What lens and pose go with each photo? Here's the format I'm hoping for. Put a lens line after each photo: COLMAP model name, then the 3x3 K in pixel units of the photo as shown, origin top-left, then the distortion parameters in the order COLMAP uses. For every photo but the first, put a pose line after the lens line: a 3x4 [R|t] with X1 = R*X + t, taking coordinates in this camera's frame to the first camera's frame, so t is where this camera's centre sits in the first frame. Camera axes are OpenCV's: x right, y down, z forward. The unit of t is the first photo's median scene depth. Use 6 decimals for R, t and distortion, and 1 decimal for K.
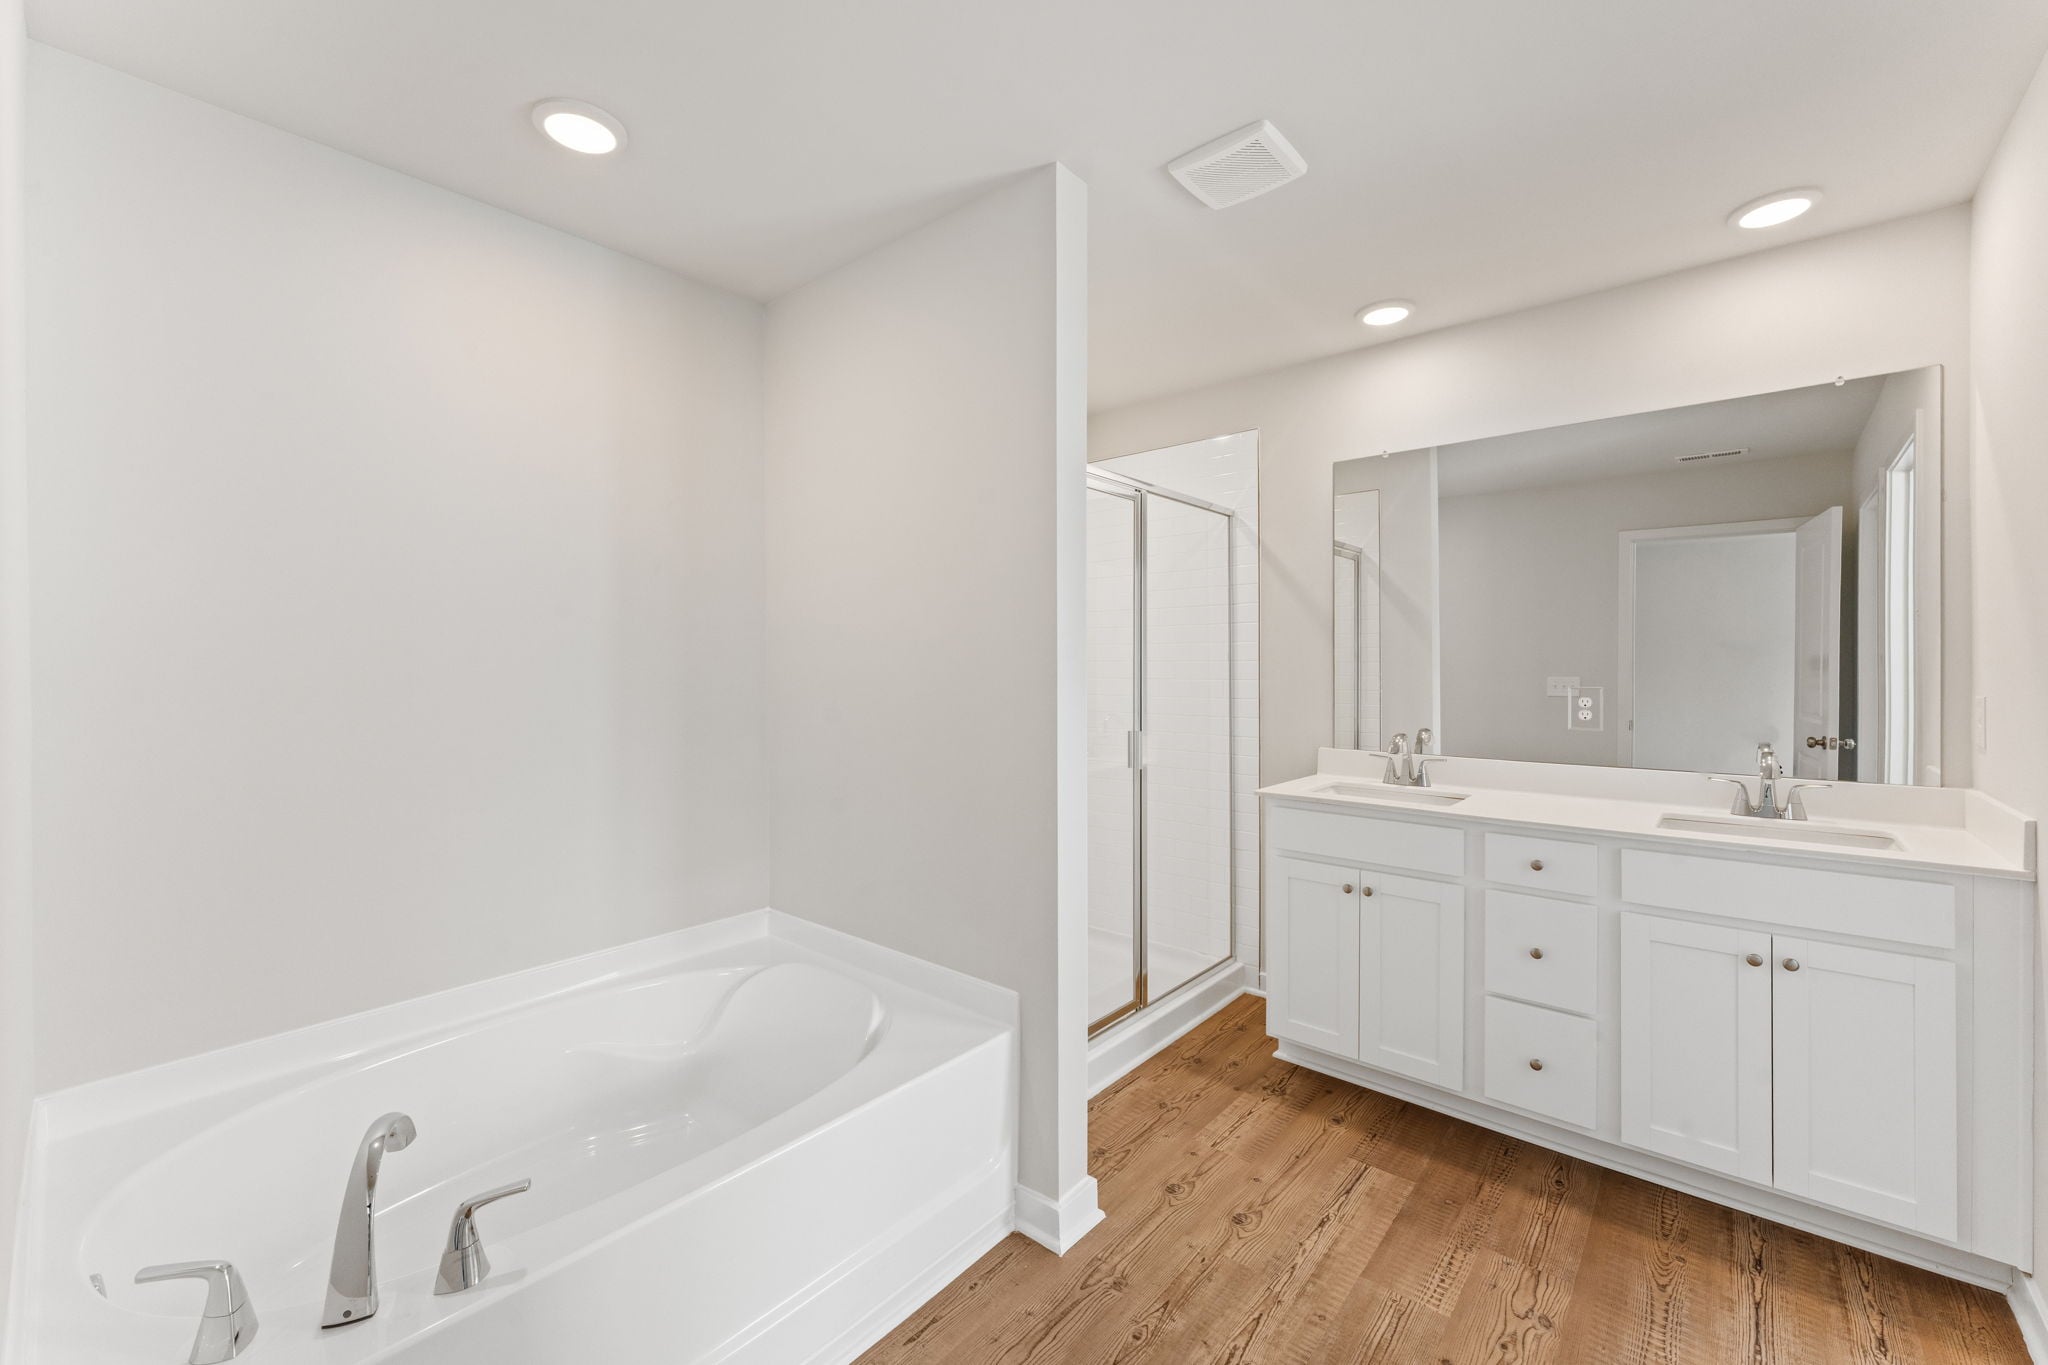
lens RADIAL K [[831.2, 0, 1023.4], [0, 831.2, 671.5], [0, 0, 1]] dist [0.011491, 0.000263]
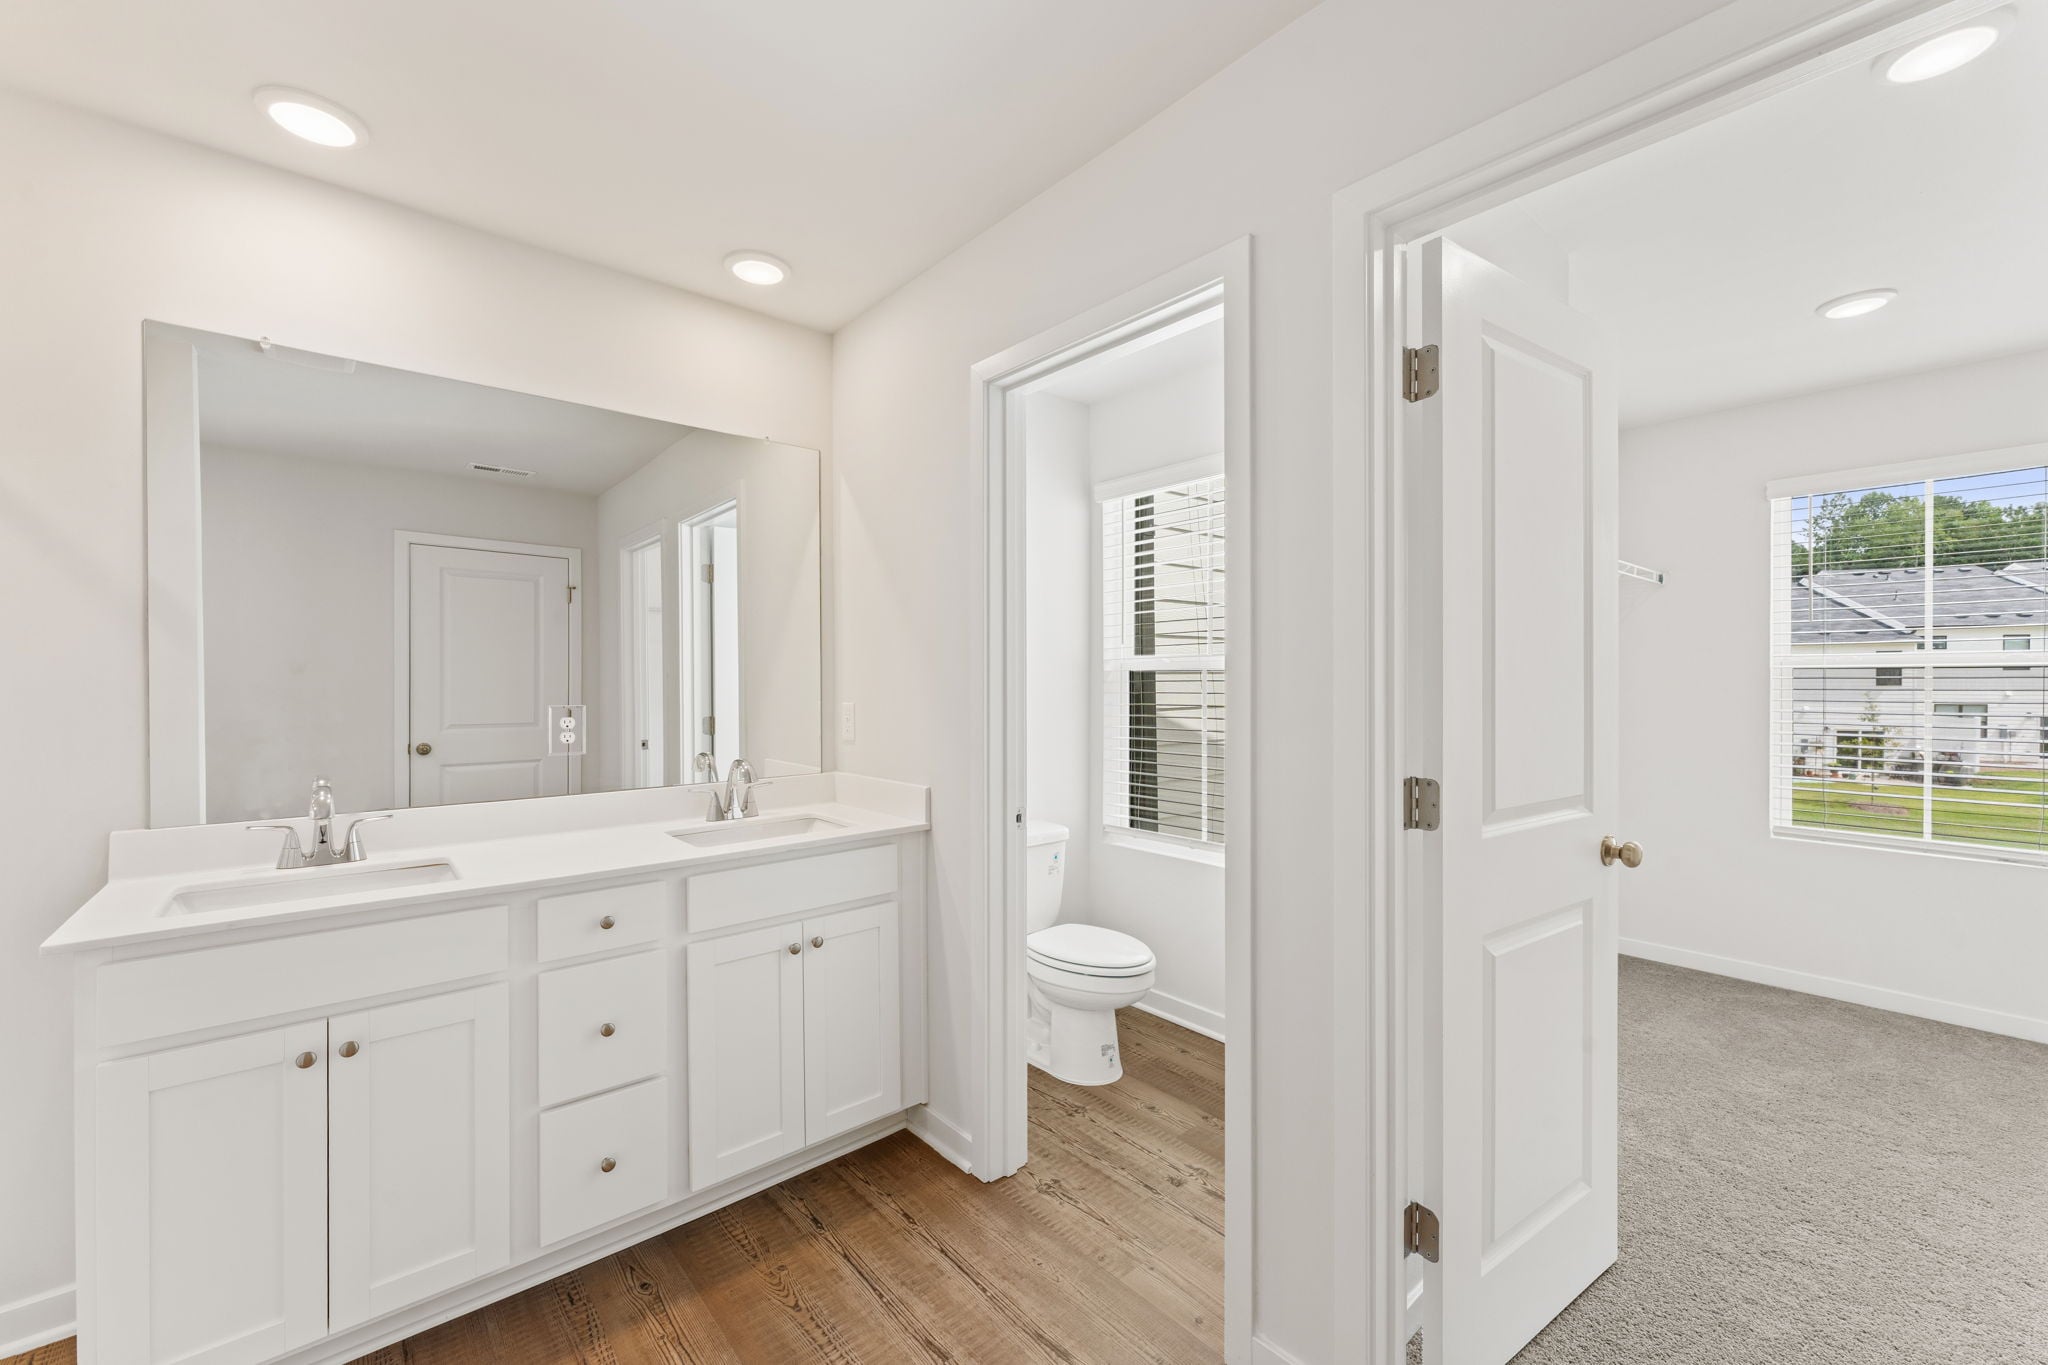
lens RADIAL K [[831.2, 0, 1025.6], [0, 831.2, 681.6], [0, 0, 1]] dist [0.011491, 0.000263]
pose [[0.153082, -0.004032, 0.988205, -0.145894], [0.008033, 0.999964, 0.002836, -0.006766], [-0.988181, 0.007505, 0.153109, 0.483675]]
